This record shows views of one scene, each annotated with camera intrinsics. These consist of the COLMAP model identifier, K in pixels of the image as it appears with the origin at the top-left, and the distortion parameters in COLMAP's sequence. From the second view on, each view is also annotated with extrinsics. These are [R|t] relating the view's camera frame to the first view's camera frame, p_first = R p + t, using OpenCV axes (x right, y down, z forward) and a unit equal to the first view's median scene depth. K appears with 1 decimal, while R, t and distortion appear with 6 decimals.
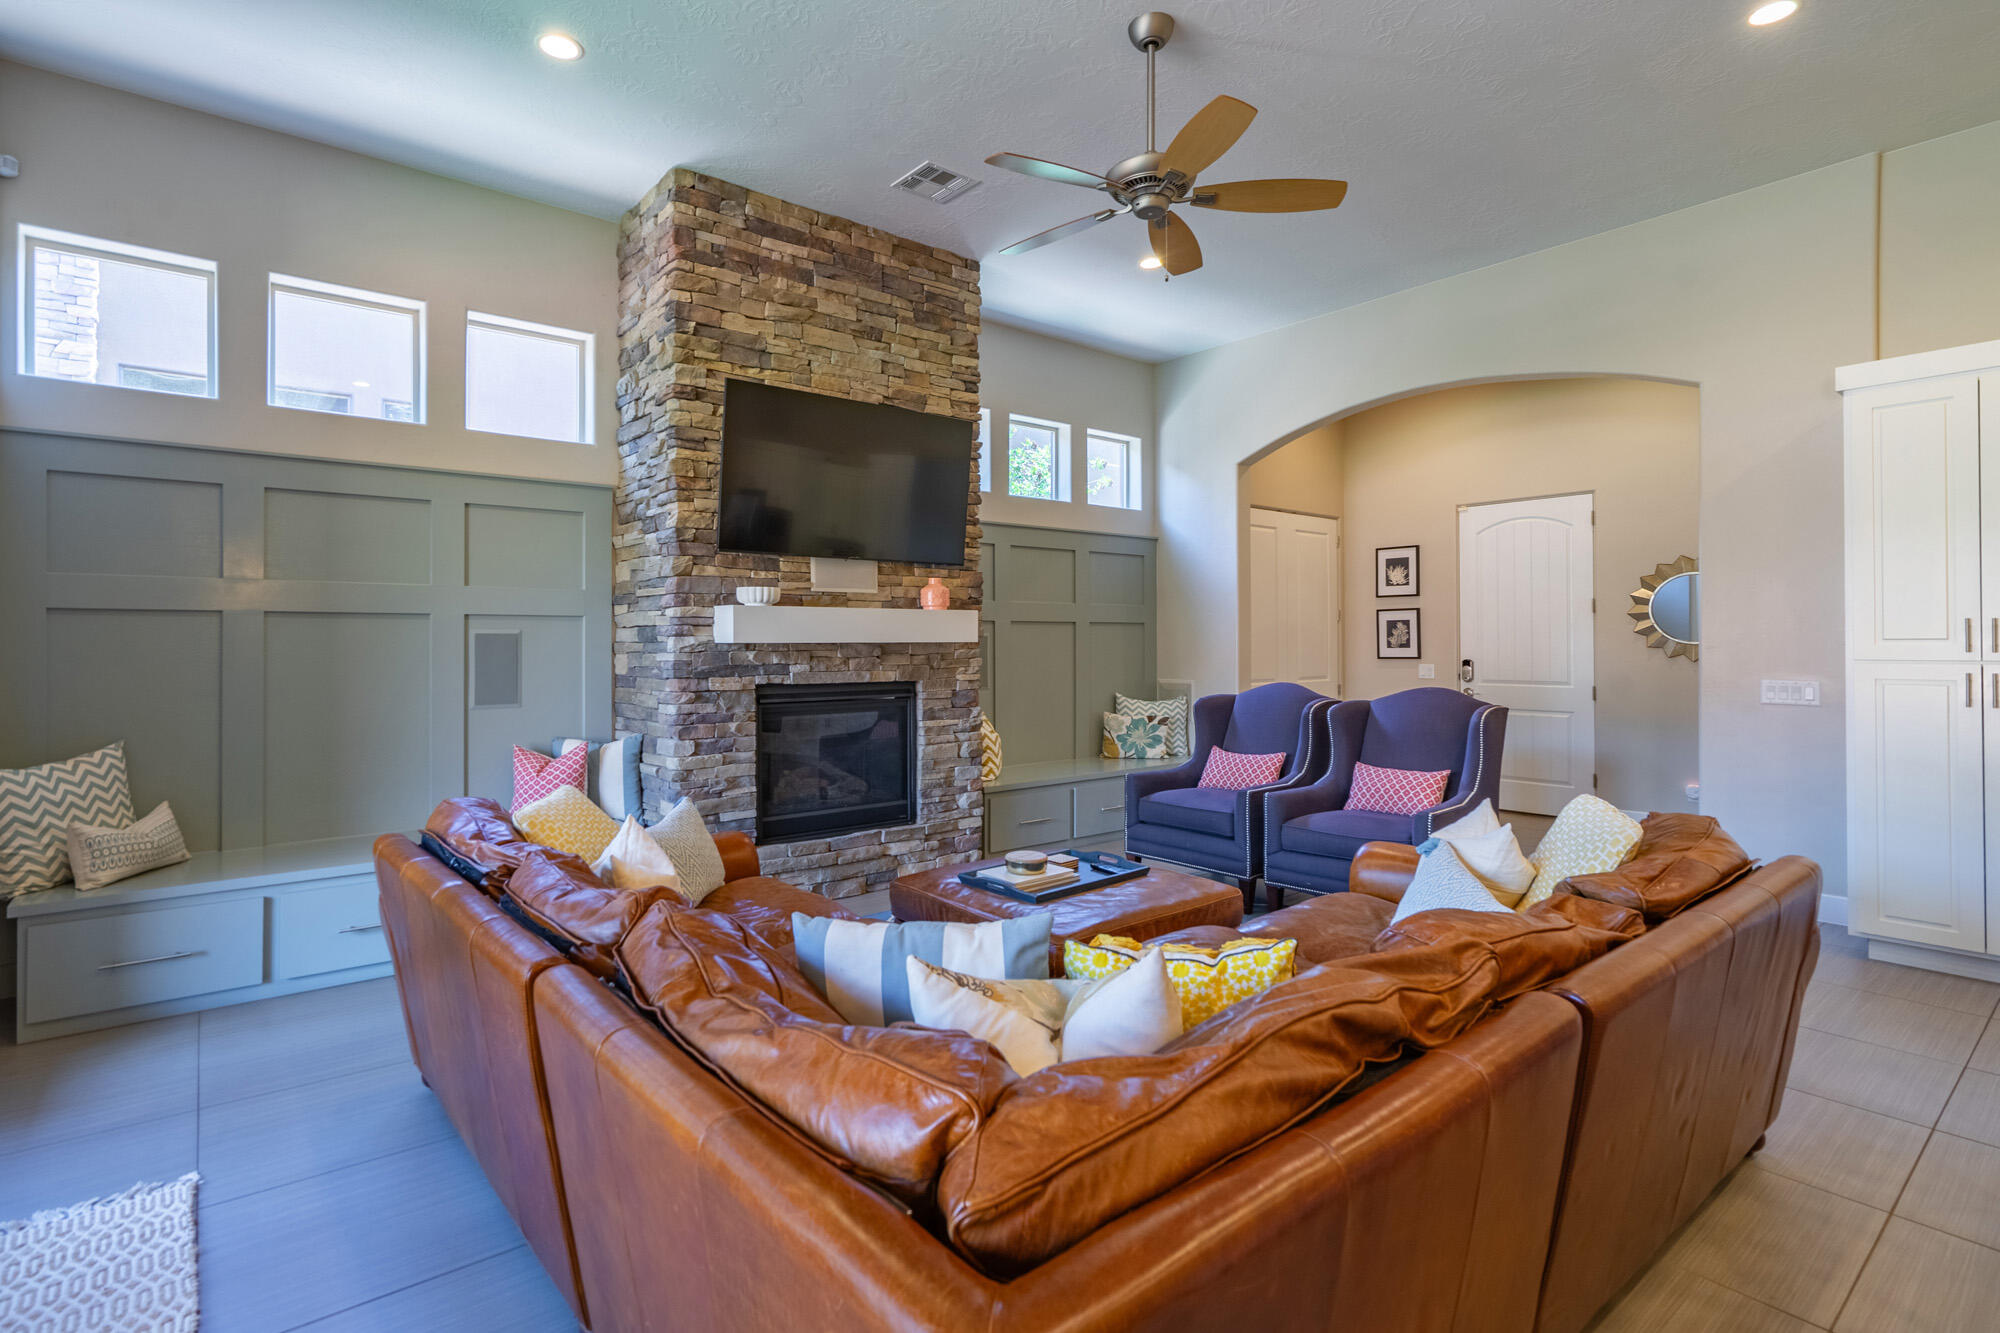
lens RADIAL K [[930.2, 0, 1033.1], [0, 930.2, 630.5], [0, 0, 1]] dist [-0.002775, 0.002071]
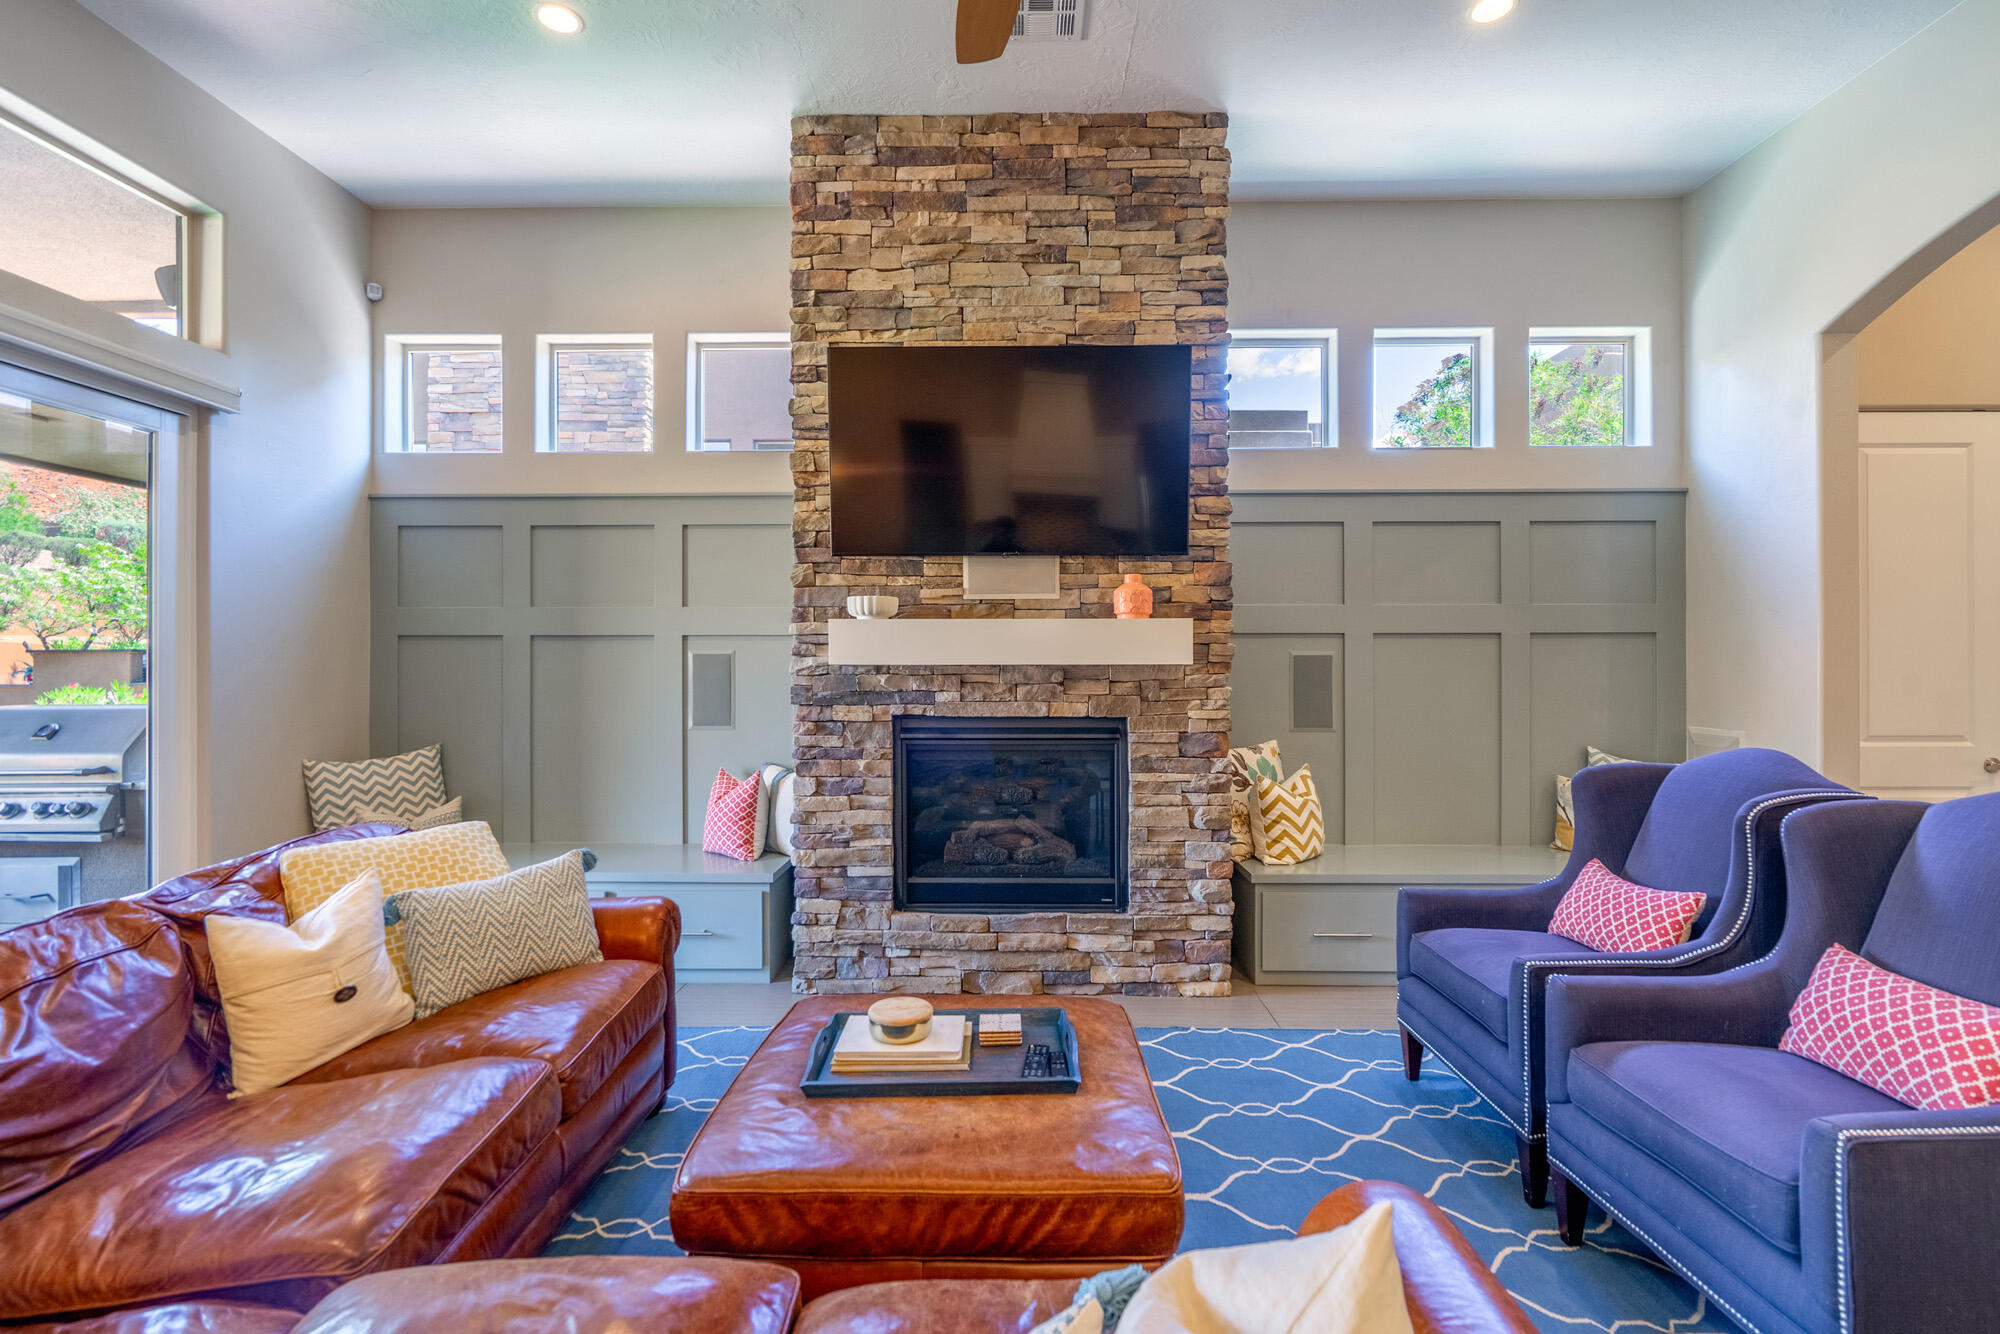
lens RADIAL K [[993.2, 0, 997.9], [0, 993.2, 656.5], [0, 0, 1]] dist [-0.002901, 0.001456]
pose [[0.767512, -0.001787, -0.641032, 0.318598], [0.006481, 0.999967, 0.004972, 0.002337], [0.641002, -0.007970, 0.767498, 0.364090]]
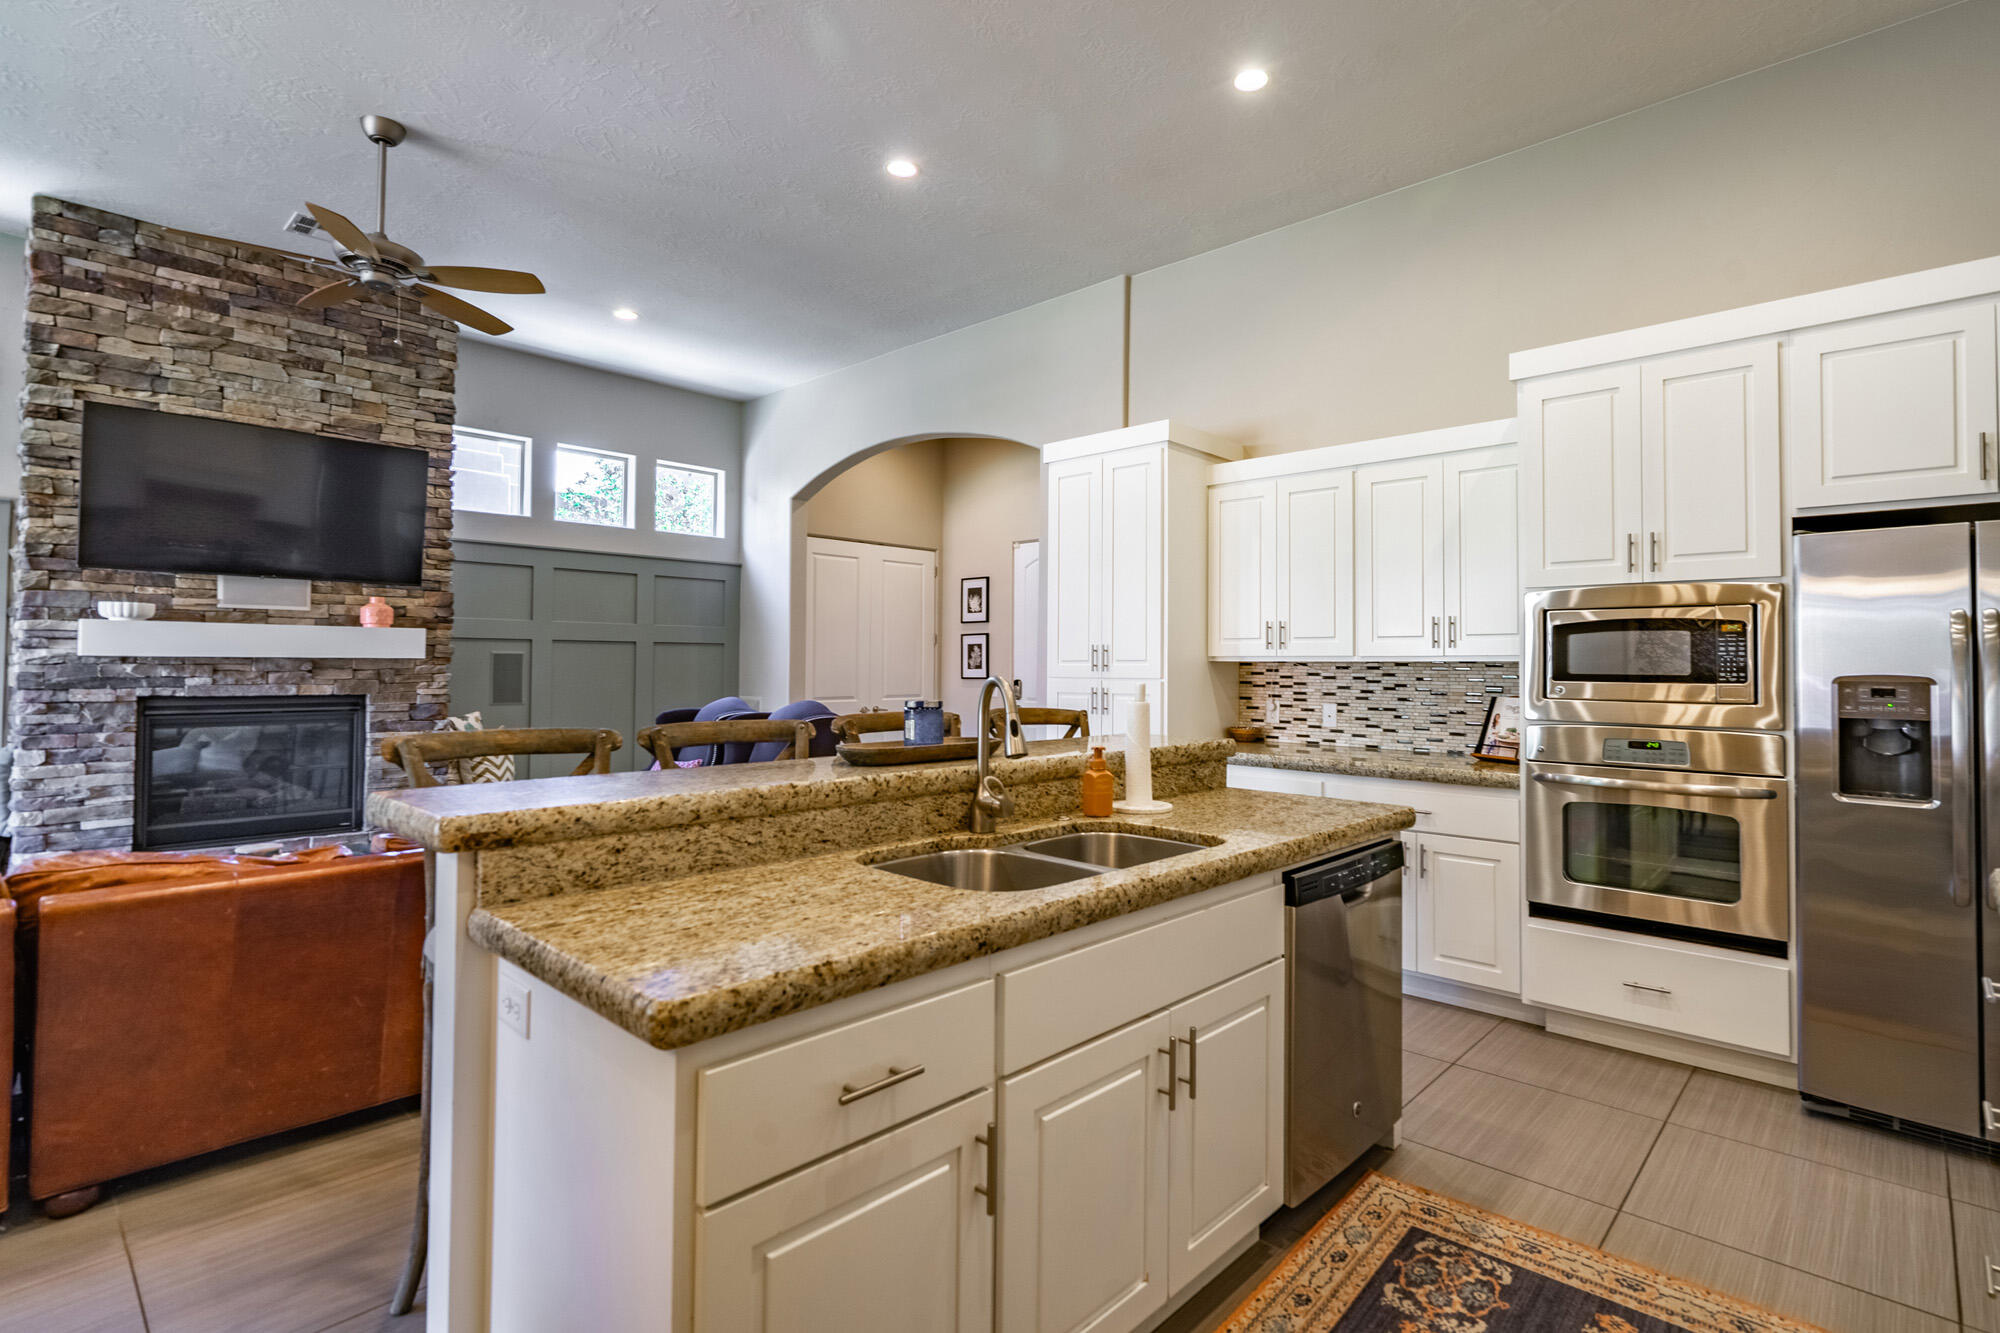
lens RADIAL K [[930.2, 0, 1073.4], [0, 930.2, 640.2], [0, 0, 1]] dist [-0.002775, 0.002071]
pose [[0.985677, 0.012236, 0.168198, 0.522271], [-0.009636, 0.999821, -0.016270, 0.002331], [-0.168367, 0.014416, 0.985619, -0.183839]]
